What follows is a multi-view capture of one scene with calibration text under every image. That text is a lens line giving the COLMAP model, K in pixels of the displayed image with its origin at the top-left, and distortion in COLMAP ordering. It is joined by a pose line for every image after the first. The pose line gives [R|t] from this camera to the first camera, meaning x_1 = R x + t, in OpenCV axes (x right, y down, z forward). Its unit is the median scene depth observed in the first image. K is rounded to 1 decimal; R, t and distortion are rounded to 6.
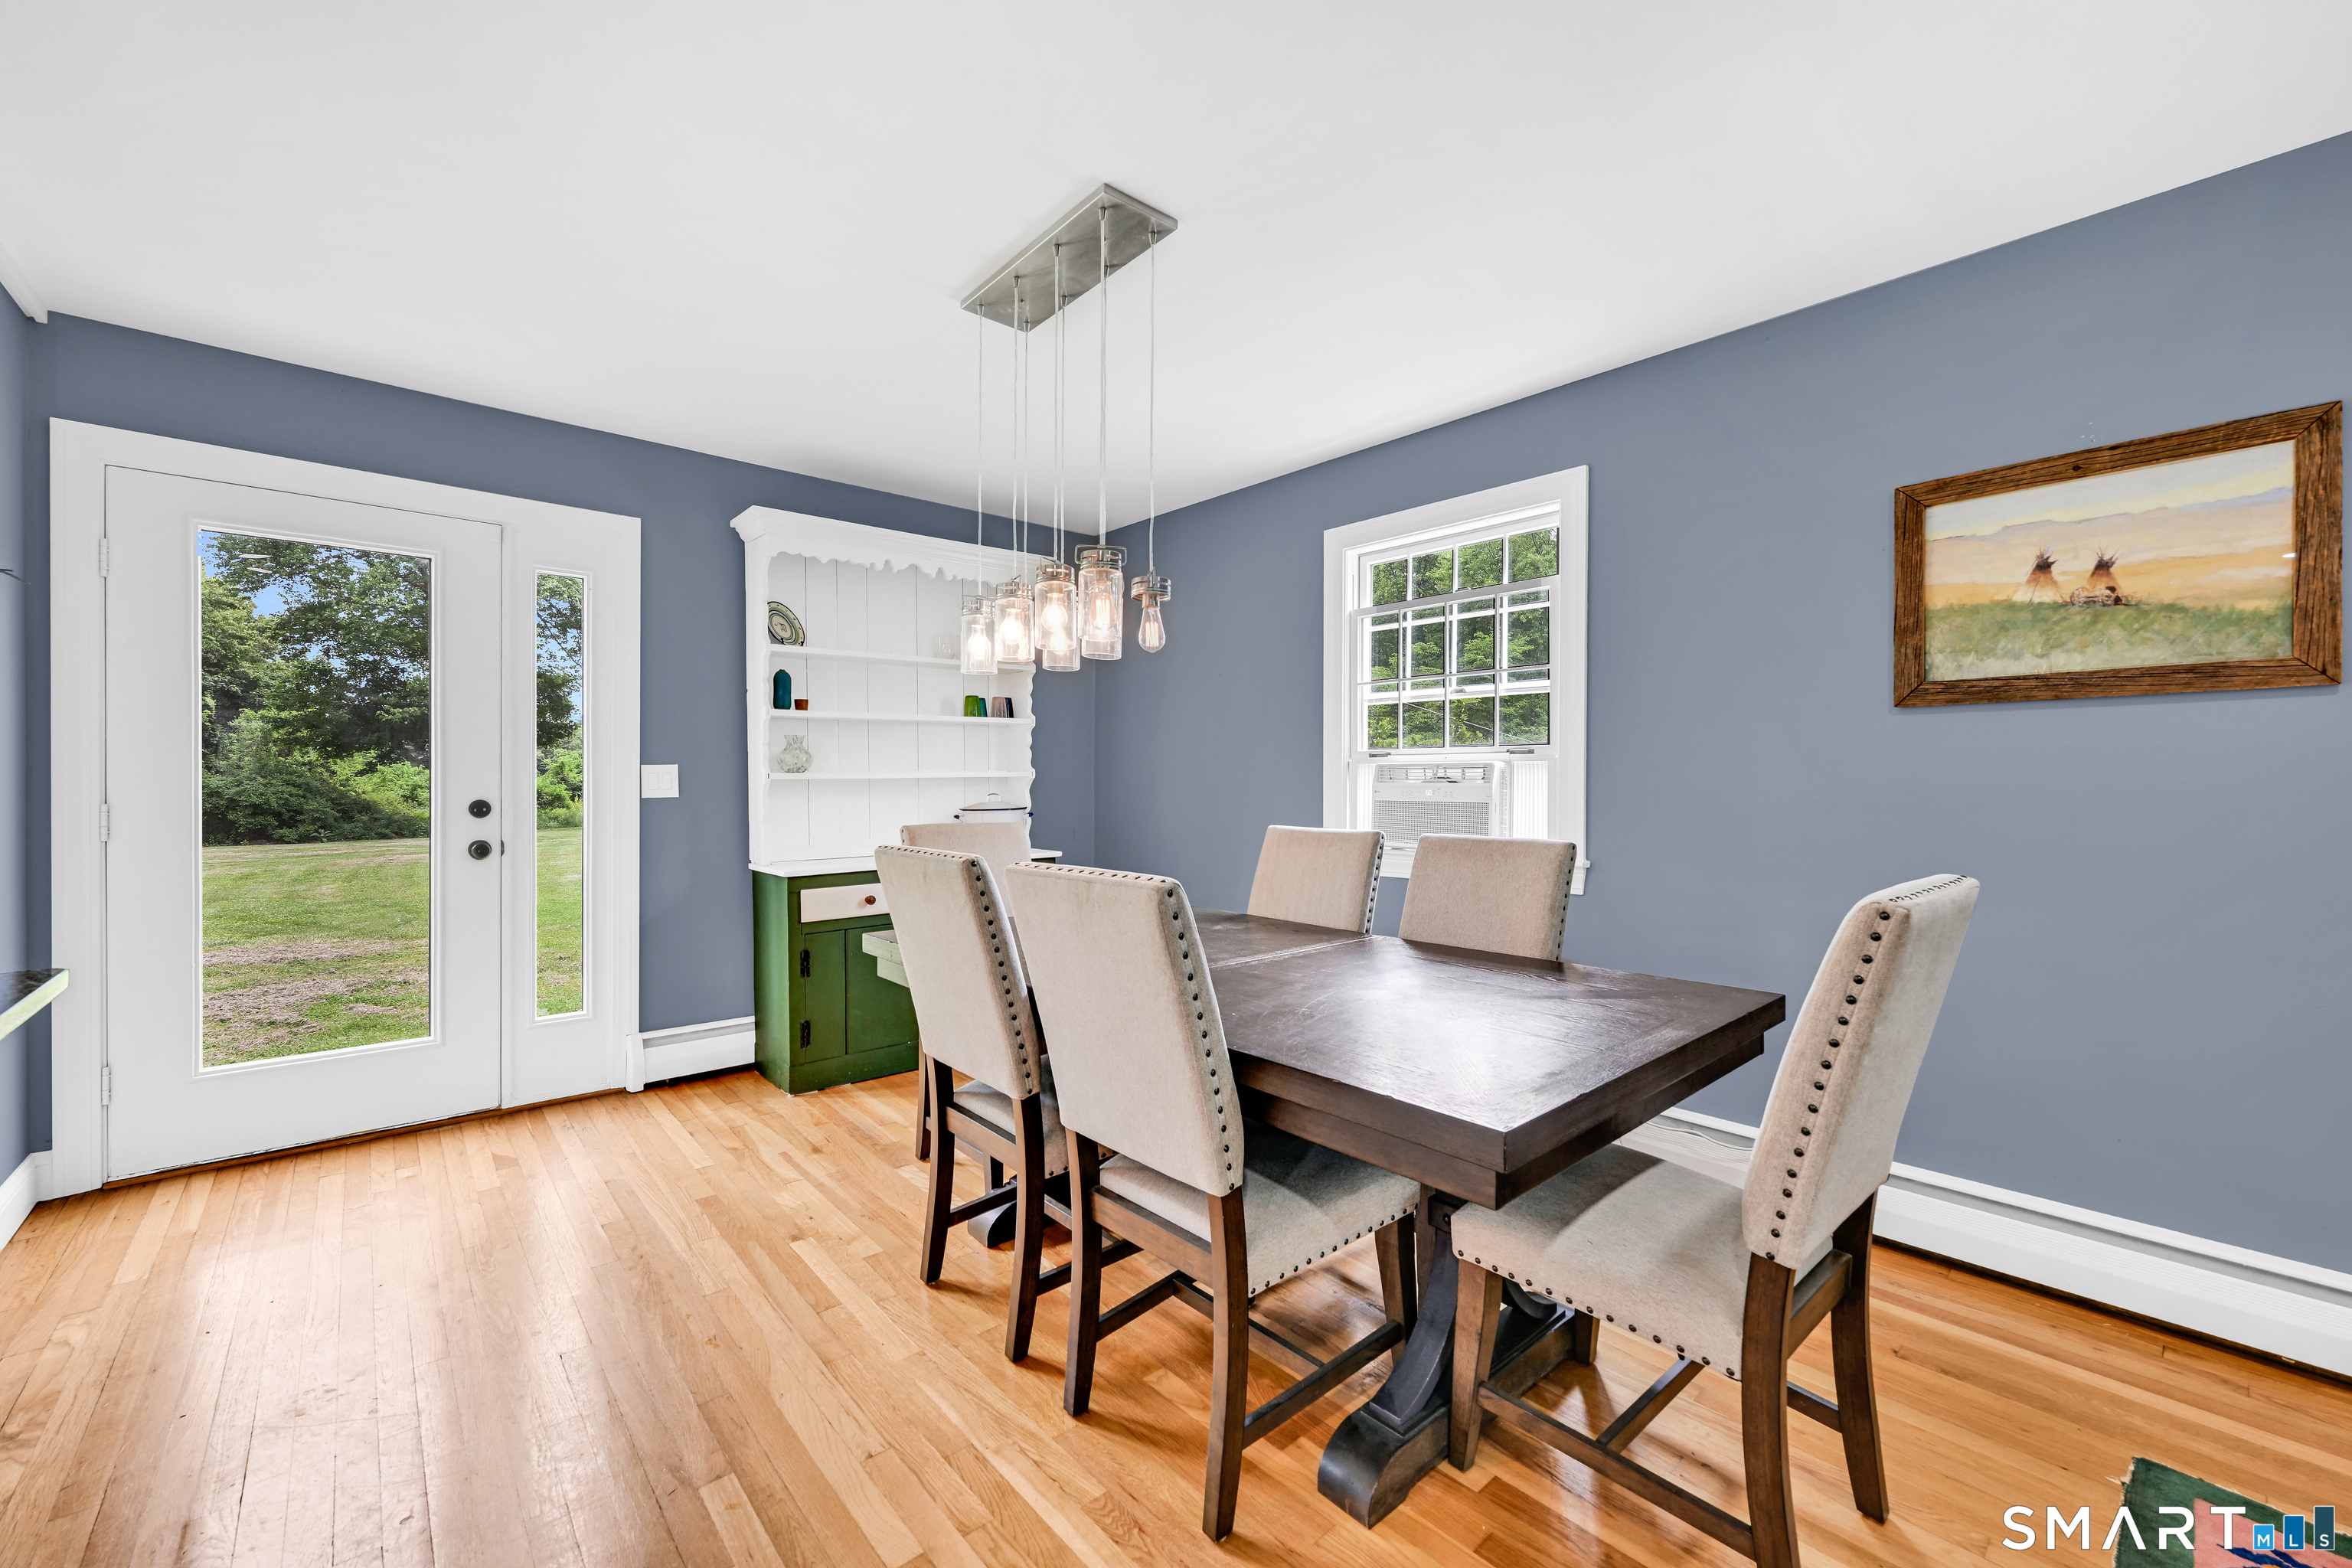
lens RADIAL K [[938.8, 0, 1184.2], [0, 938.8, 783.0], [0, 0, 1]] dist [-0.003985, 0.000128]
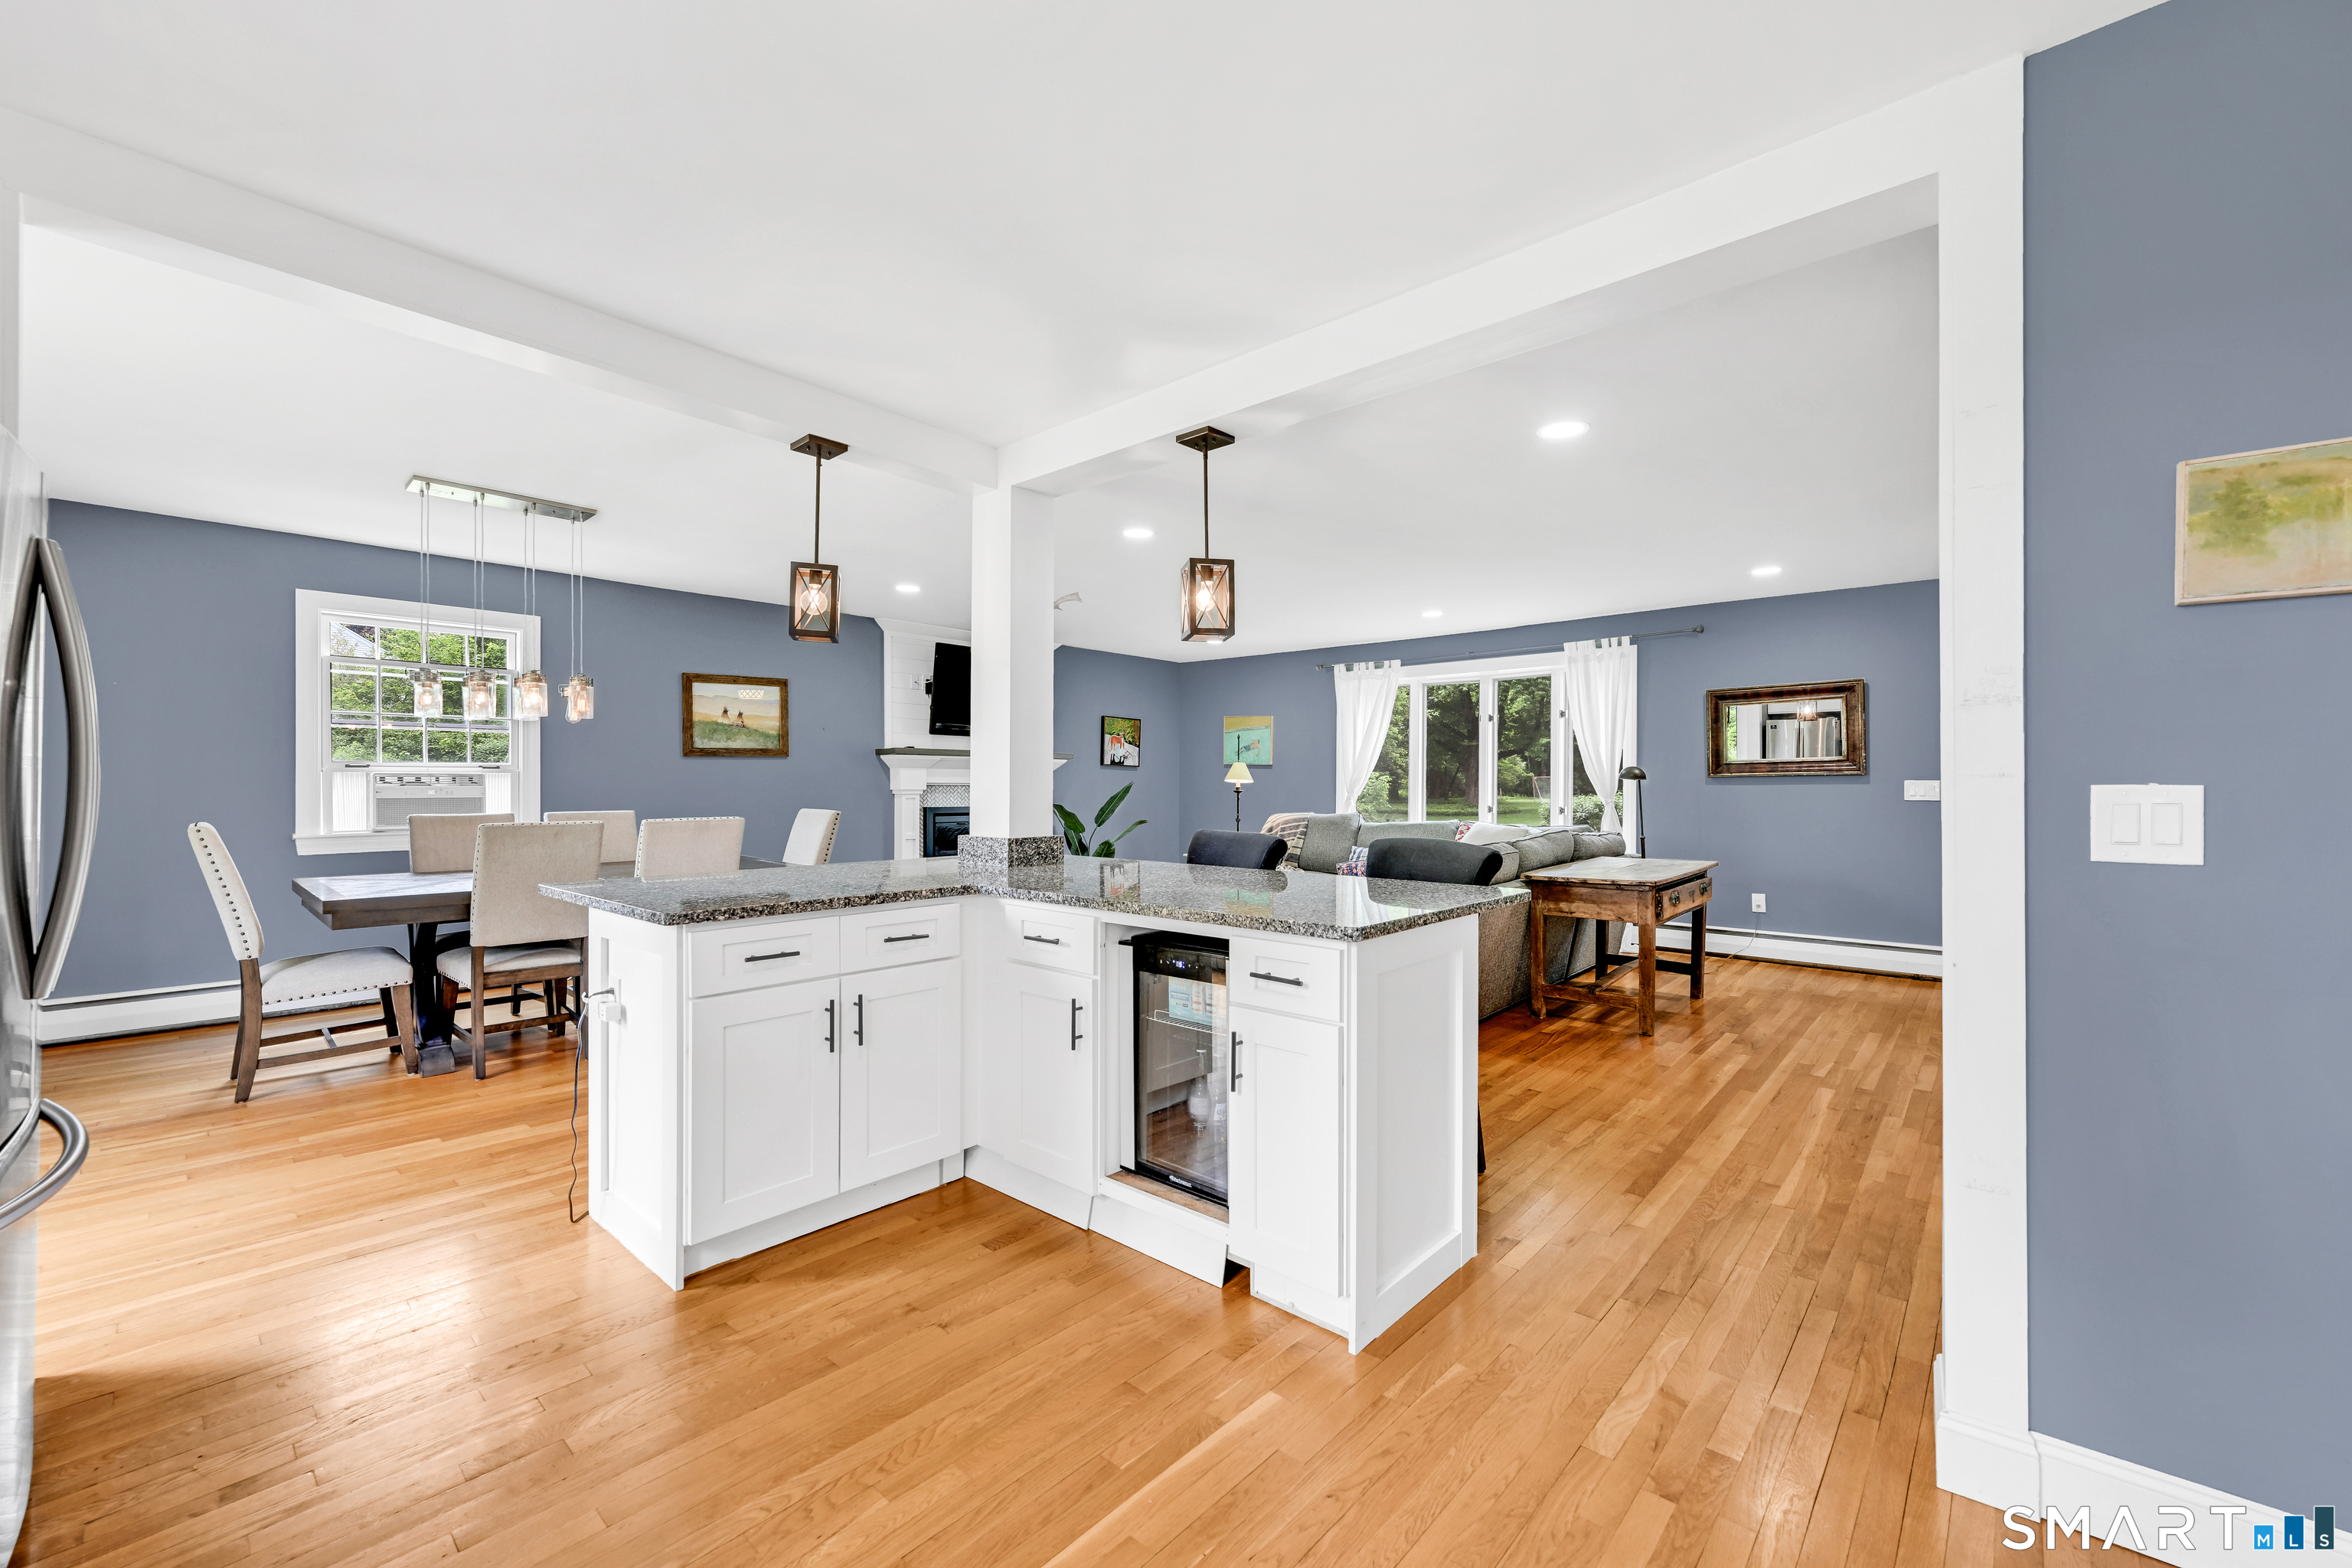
lens RADIAL K [[938.8, 0, 1184.2], [0, 938.8, 783.0], [0, 0, 1]] dist [-0.003985, 0.000128]
pose [[-0.115634, -0.002708, 0.993288, -1.340088], [0.000871, 0.999996, 0.002828, -0.008247], [-0.993291, 0.001192, -0.115631, -0.055537]]
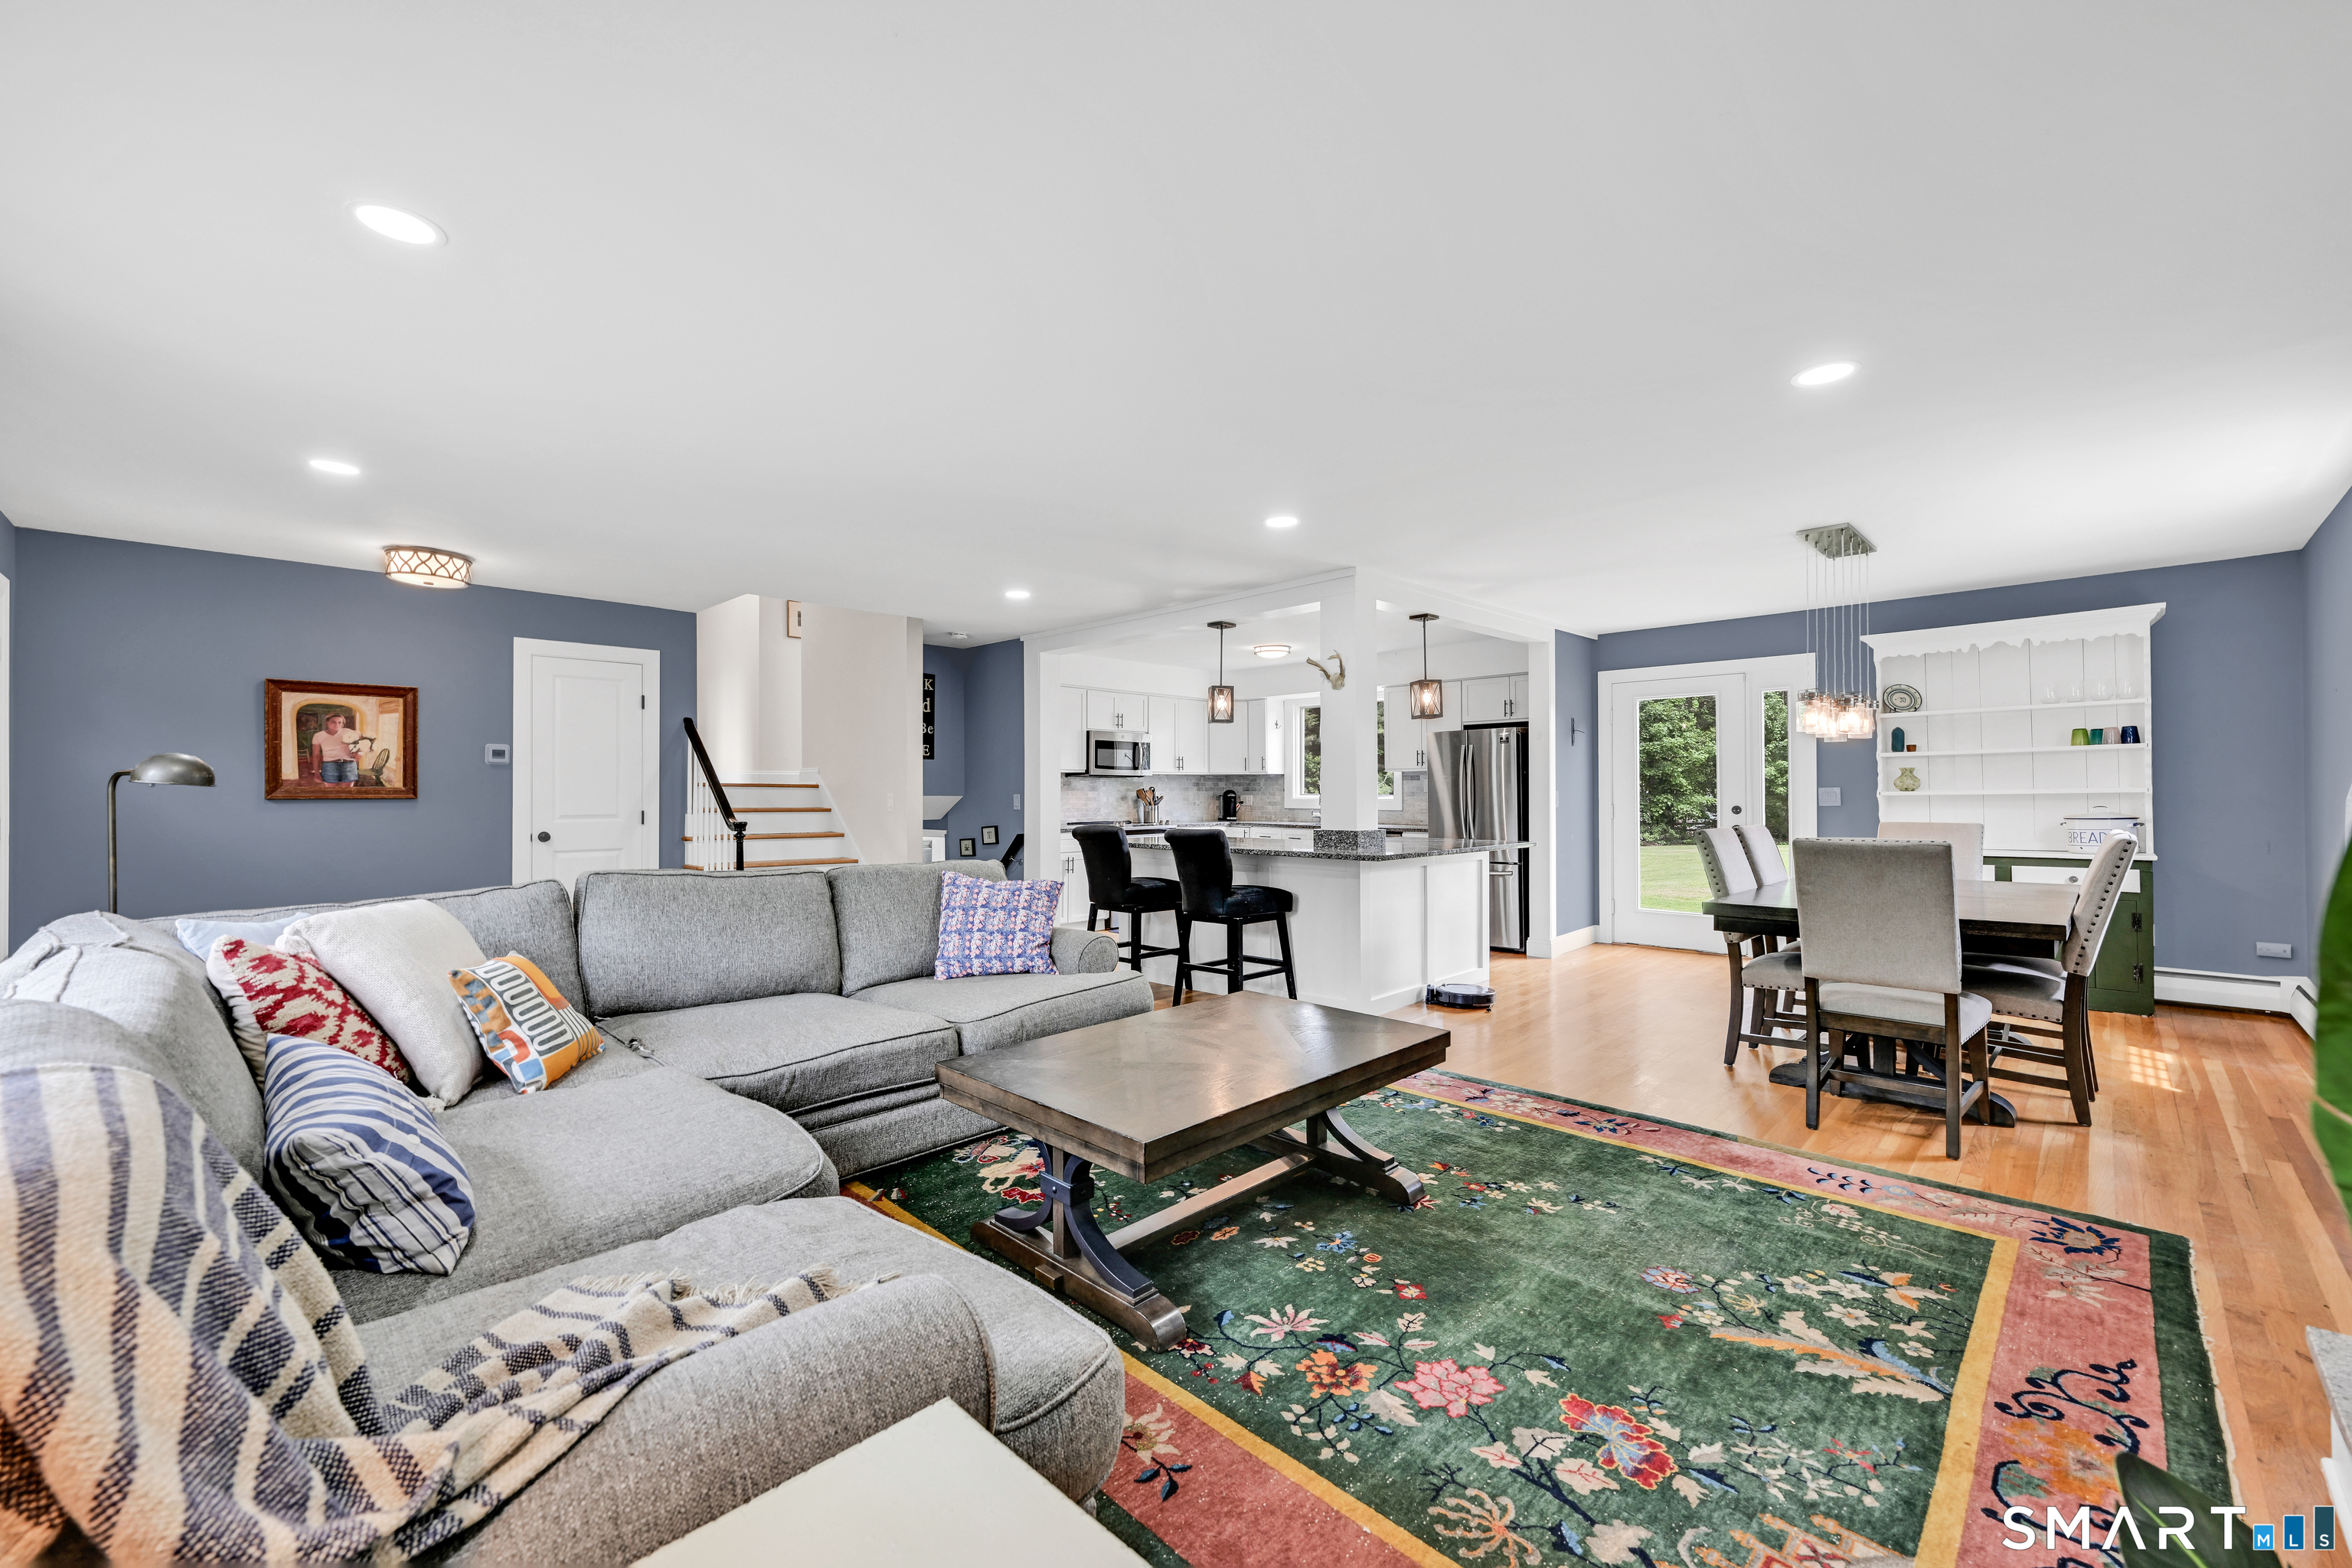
lens RADIAL K [[855.8, 0, 1192.0], [0, 855.8, 779.0], [0, 0, 1]] dist [-0.000356, 0.000045]
pose [[0.037979, -0.019820, -0.999082, 1.041688], [-0.000295, 0.999803, -0.019846, -0.003489], [0.999278, 0.001049, 0.037966, -0.273108]]
